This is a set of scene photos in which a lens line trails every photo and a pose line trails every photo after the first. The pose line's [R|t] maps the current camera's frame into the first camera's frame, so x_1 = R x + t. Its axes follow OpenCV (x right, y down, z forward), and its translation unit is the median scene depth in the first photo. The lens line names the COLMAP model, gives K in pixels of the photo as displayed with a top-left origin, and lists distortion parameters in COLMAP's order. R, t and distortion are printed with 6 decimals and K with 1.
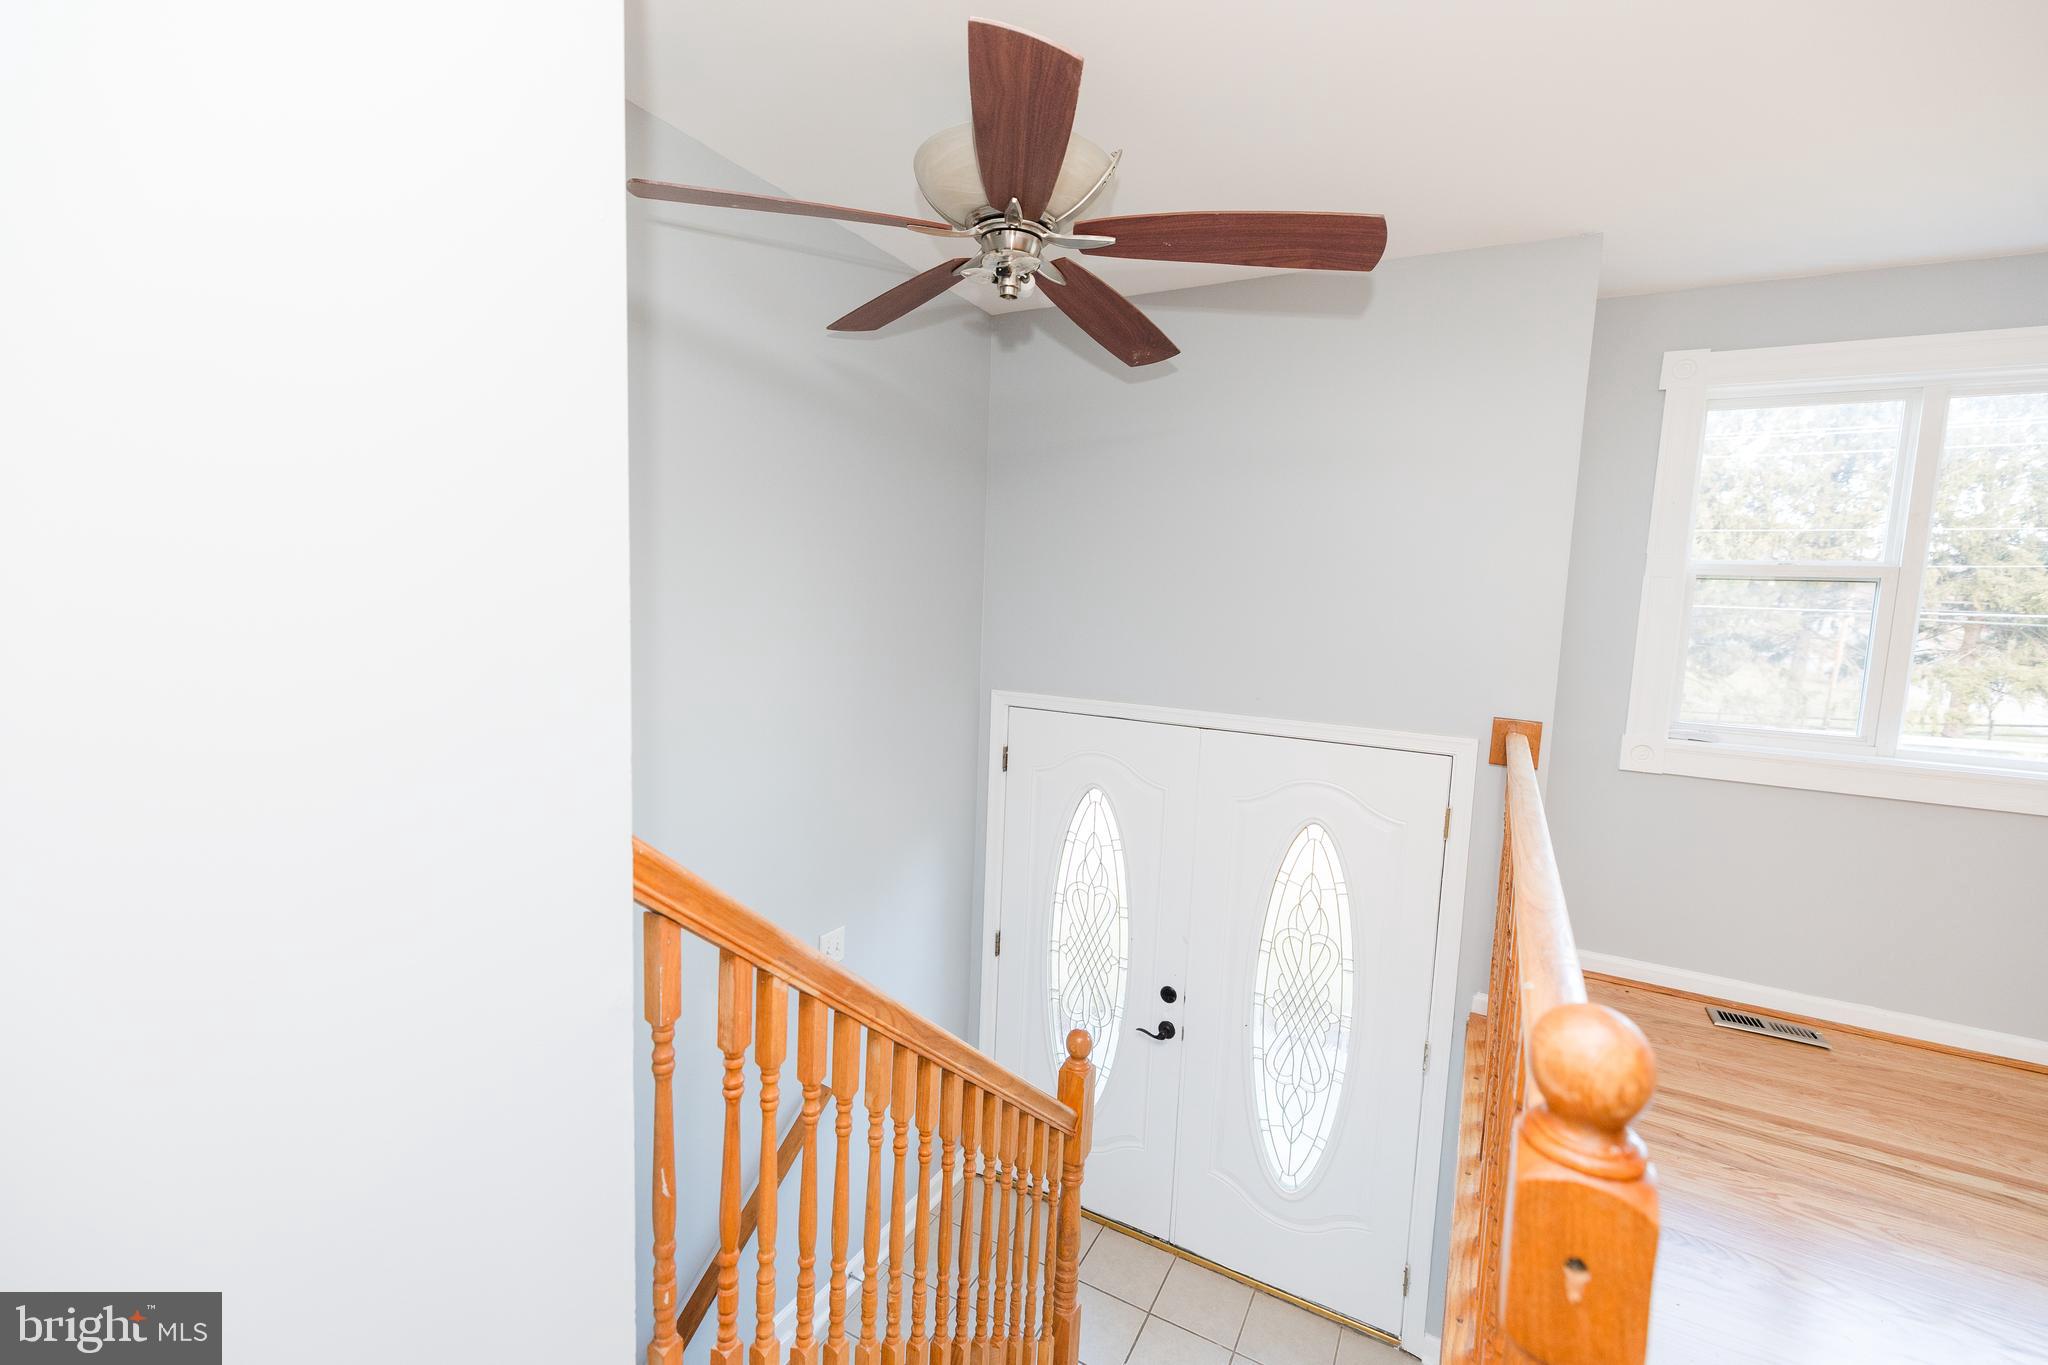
lens RADIAL K [[853.8, 0, 1023.6], [0, 853.8, 676.2], [0, 0, 1]] dist [-0.000155, 0.000290]
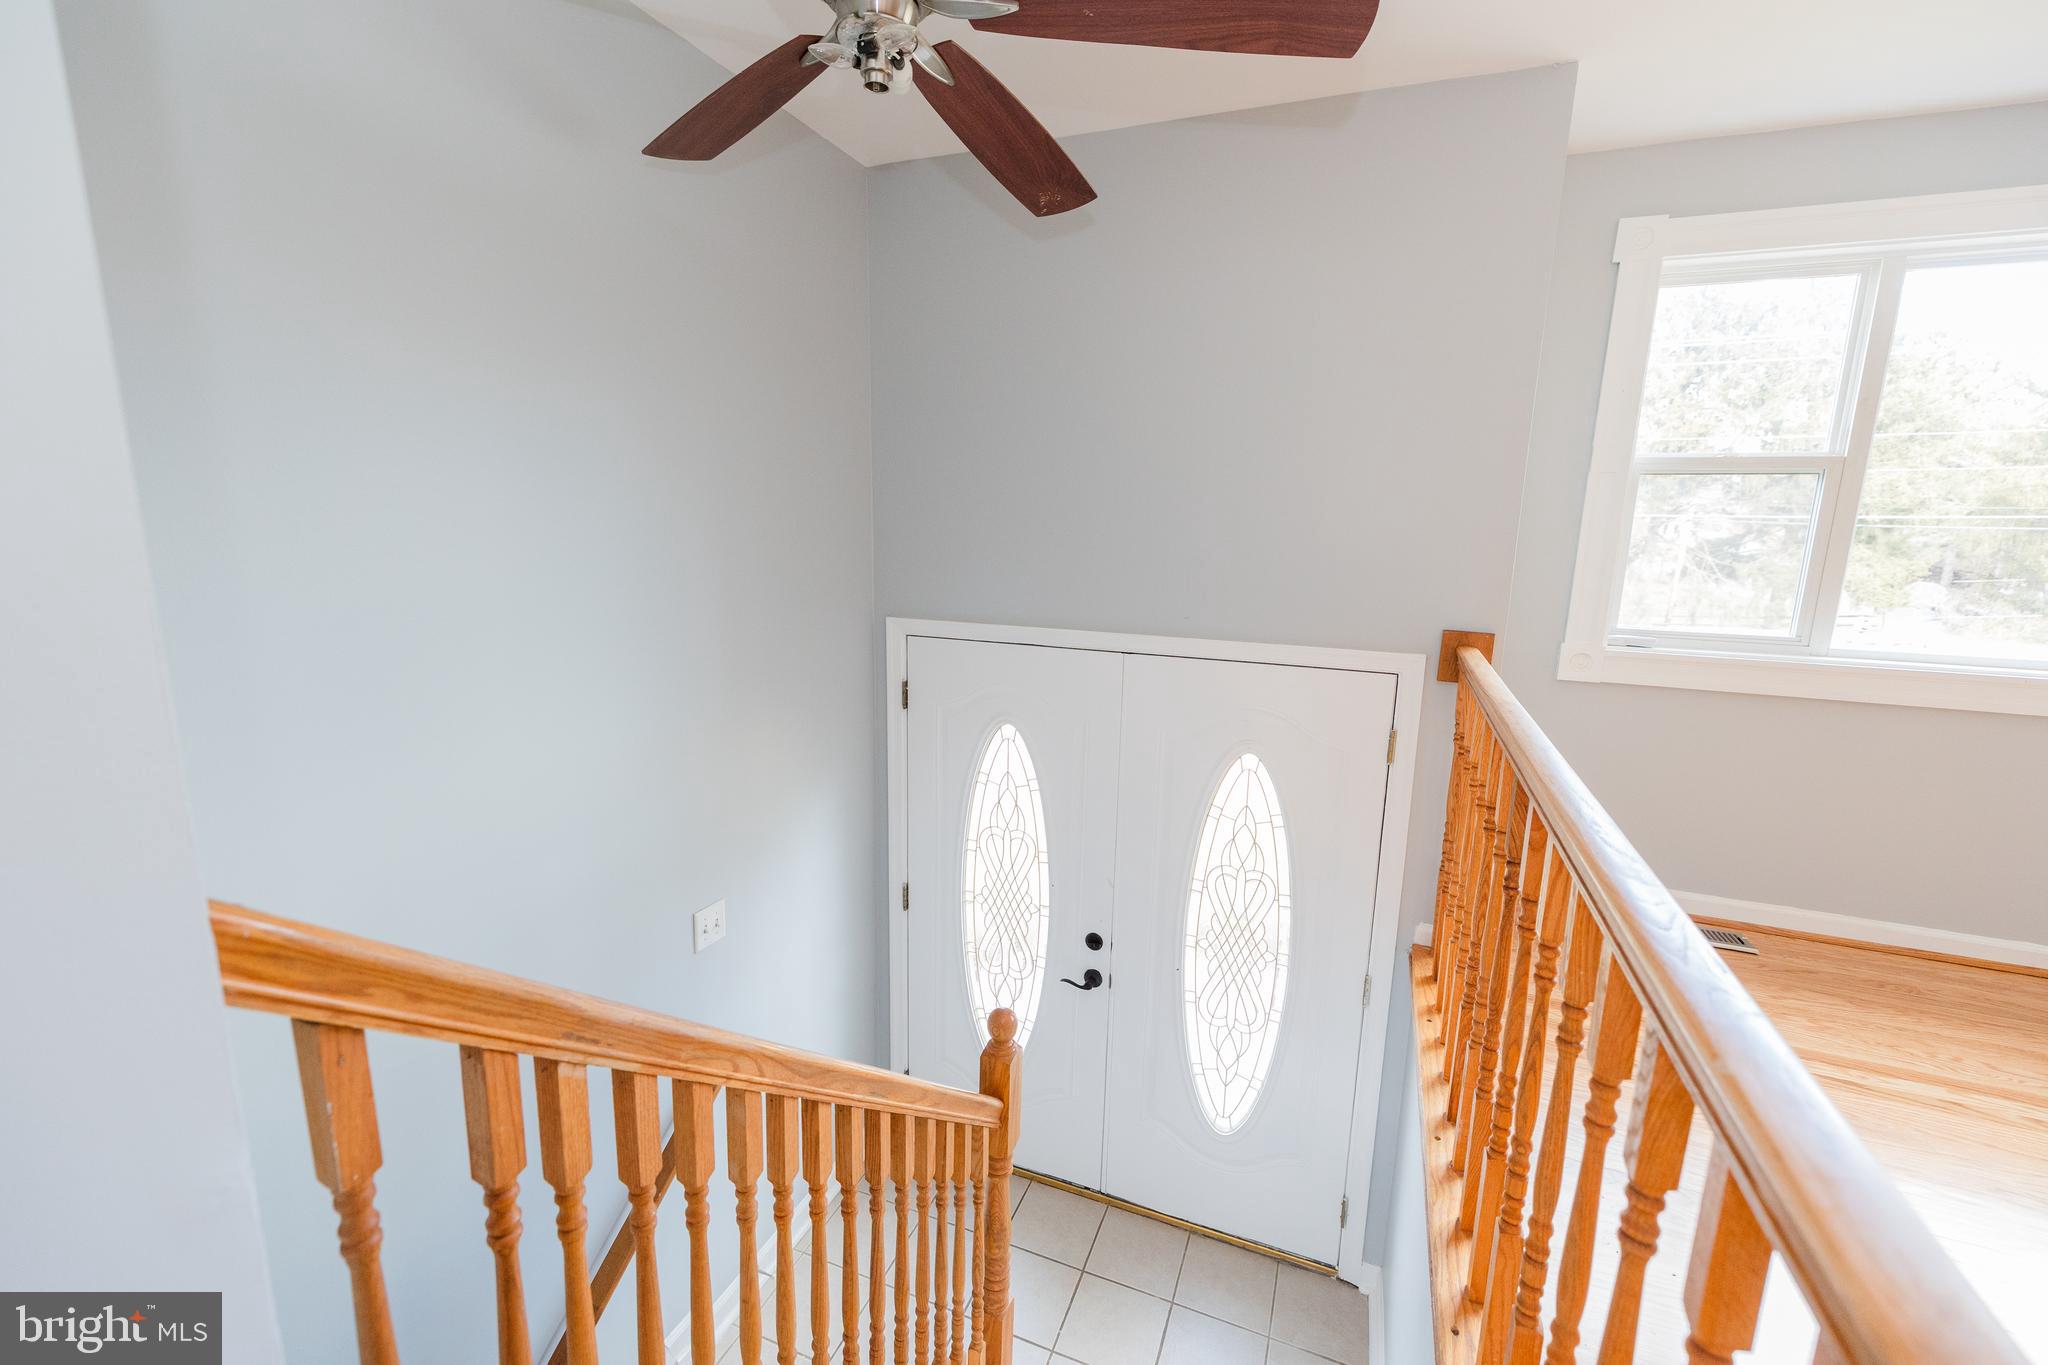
lens RADIAL K [[853.8, 0, 1025.4], [0, 853.8, 674.8], [0, 0, 1]] dist [-0.000155, 0.000290]
pose [[0.992735, -0.040765, 0.113202, 0.003912], [0.030464, 0.995359, 0.091283, -0.001017], [-0.116398, -0.087171, 0.989370, 0.142926]]
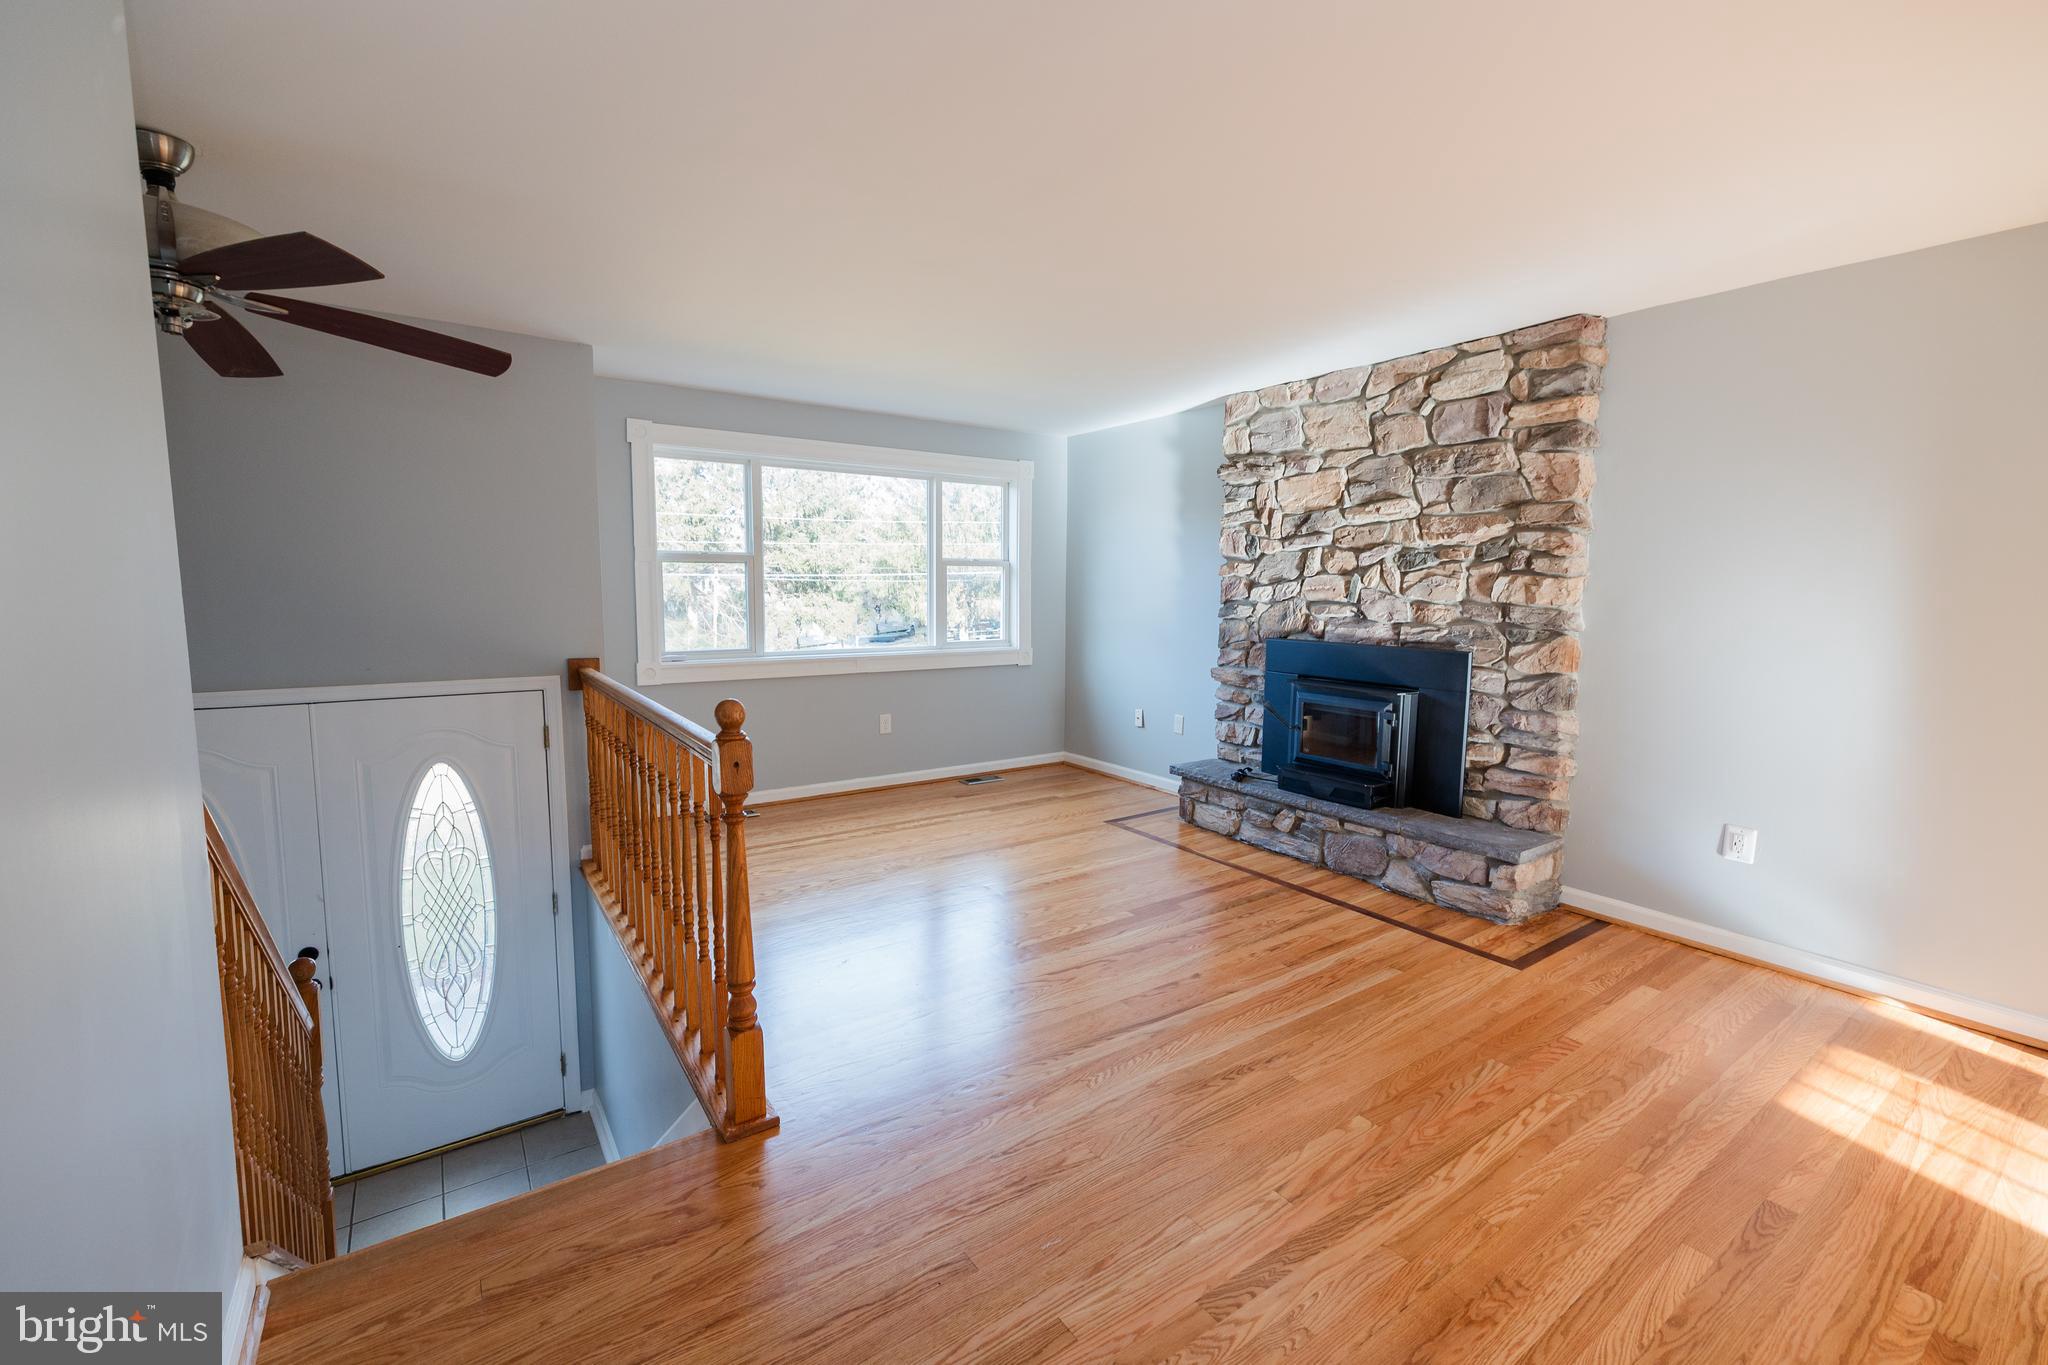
lens RADIAL K [[853.8, 0, 1020.2], [0, 853.8, 675.5], [0, 0, 1]] dist [-0.000155, 0.000290]
pose [[0.446273, -0.129416, 0.885489, -0.399693], [0.097888, 0.990610, 0.095446, 0.011462], [-0.889527, 0.044084, 0.454751, -0.355685]]
